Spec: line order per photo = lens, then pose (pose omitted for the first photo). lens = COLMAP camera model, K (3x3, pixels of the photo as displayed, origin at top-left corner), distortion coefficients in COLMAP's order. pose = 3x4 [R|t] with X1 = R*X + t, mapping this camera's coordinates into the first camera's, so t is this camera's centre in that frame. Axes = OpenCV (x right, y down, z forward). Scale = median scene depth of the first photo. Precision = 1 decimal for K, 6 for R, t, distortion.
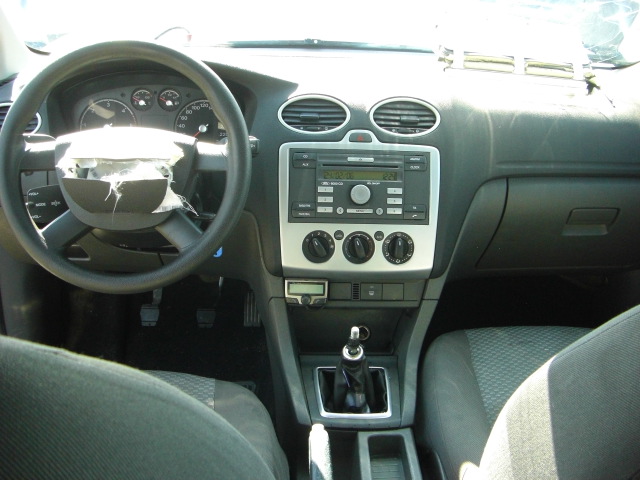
lens RADIAL K [[724.5, 0, 320.0], [0, 724.5, 240.0], [0, 0, 1]] dist [-0.196414, 0.141410]
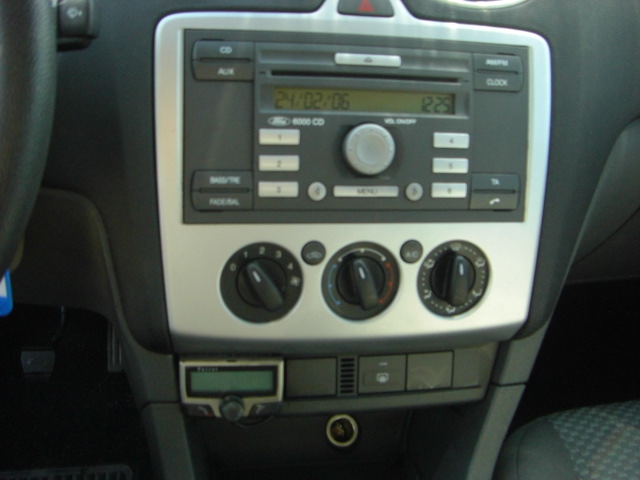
lens RADIAL K [[724.5, 0, 320.0], [0, 724.5, 240.0], [0, 0, 1]] dist [-0.196414, 0.141410]
pose [[0.988418, -0.022506, 0.150075, -0.029413], [0.008439, 0.995563, 0.093723, -0.050549], [-0.151518, -0.091371, 0.984222, 0.610694]]
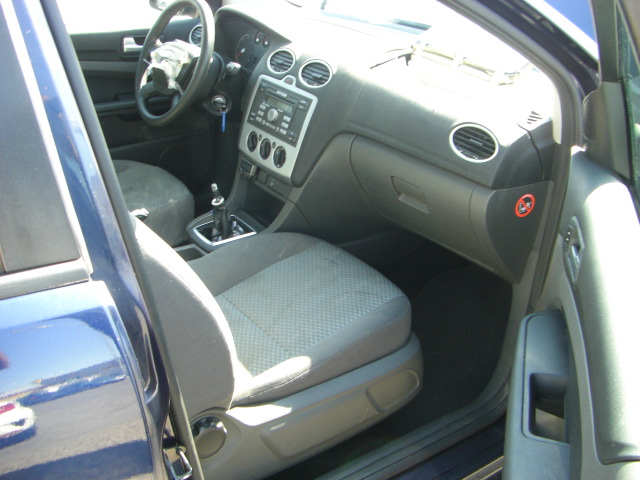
lens RADIAL K [[724.0, 0, 320.0], [0, 724.0, 240.0], [0, 0, 1]] dist [-0.281161, 0.423065]
pose [[0.540182, 0.365940, -0.757820, 1.337221], [-0.345754, 0.917500, 0.196590, -0.151774], [0.767240, 0.155825, 0.622142, 0.175566]]
